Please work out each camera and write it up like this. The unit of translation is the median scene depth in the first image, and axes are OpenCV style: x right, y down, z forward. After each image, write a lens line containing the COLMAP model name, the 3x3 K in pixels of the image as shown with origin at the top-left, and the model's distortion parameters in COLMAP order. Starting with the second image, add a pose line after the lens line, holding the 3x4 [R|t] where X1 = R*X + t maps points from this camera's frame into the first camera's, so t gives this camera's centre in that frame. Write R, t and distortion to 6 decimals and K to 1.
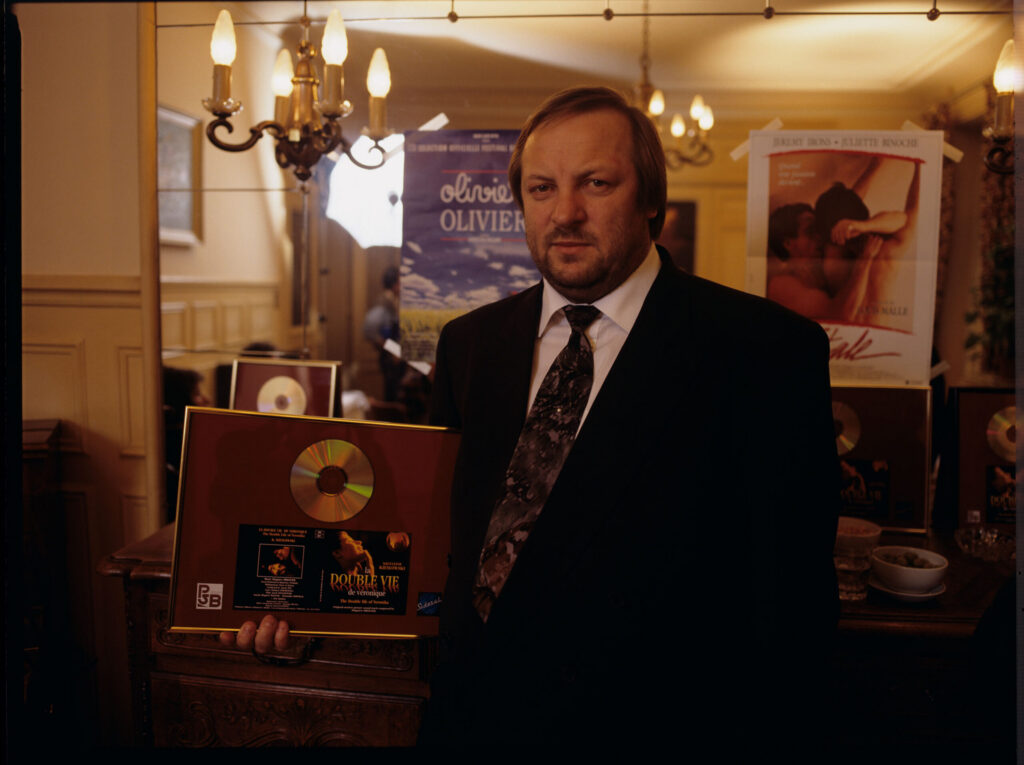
lens RADIAL K [[868.4, 0, 500.3], [0, 868.4, 381.9], [0, 0, 1]] dist [-0.047661, 0.003679]
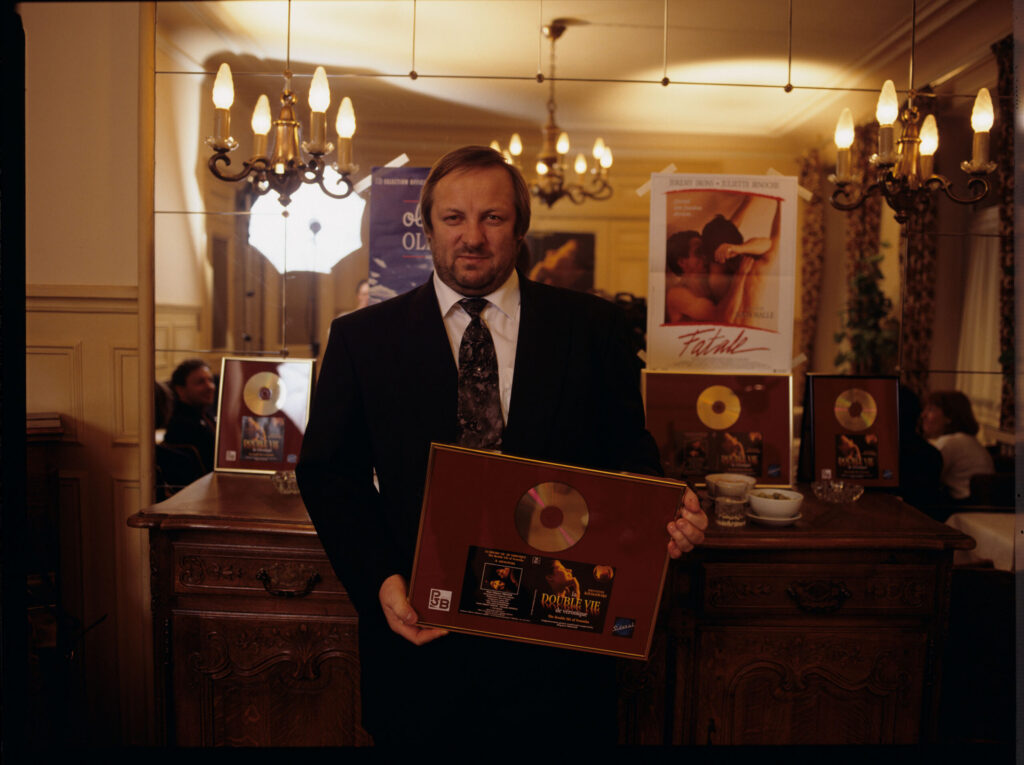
lens RADIAL K [[868.4, 0, 500.3], [0, 868.4, 381.9], [0, 0, 1]] dist [-0.047661, 0.003679]
pose [[0.993244, -0.004712, 0.115945, -0.079403], [0.008855, 0.999340, -0.035243, 0.057832], [-0.115702, 0.036031, 0.992630, -0.224830]]
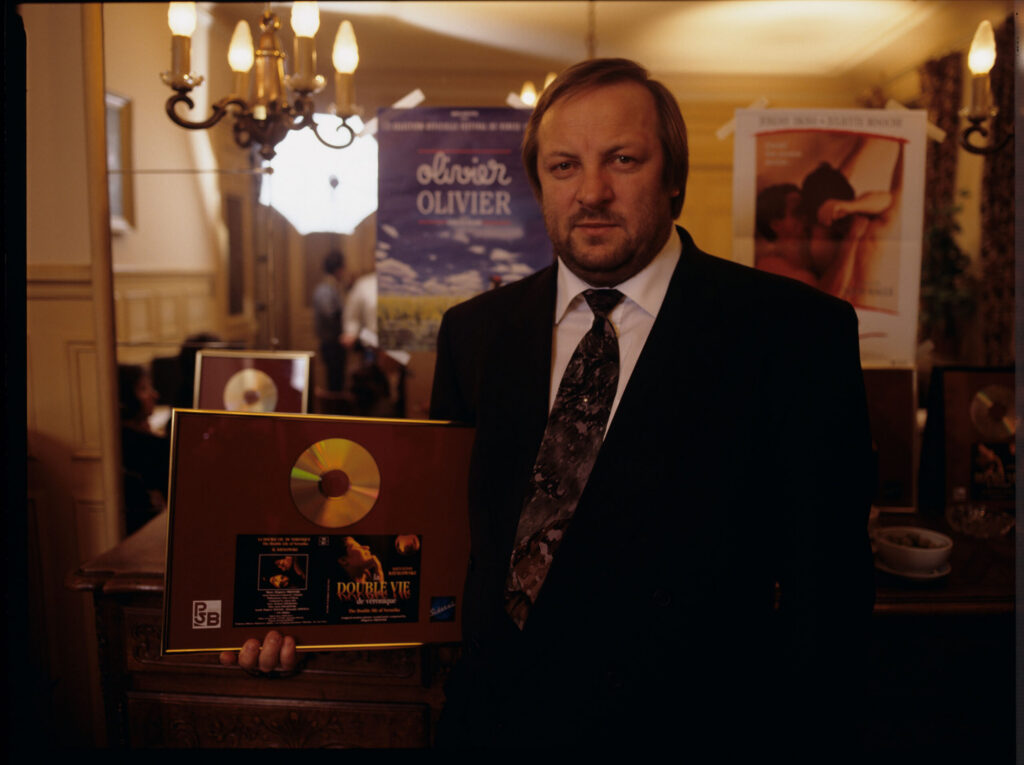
lens RADIAL K [[868.1, 0, 512.0], [0, 868.1, 382.5], [0, 0, 1]] dist [-0.049530, 0.004230]
pose [[0.995585, -0.022647, 0.091092, -0.060650], [0.021065, 0.999611, 0.018284, -0.003690], [-0.091470, -0.016285, 0.995675, 0.040538]]
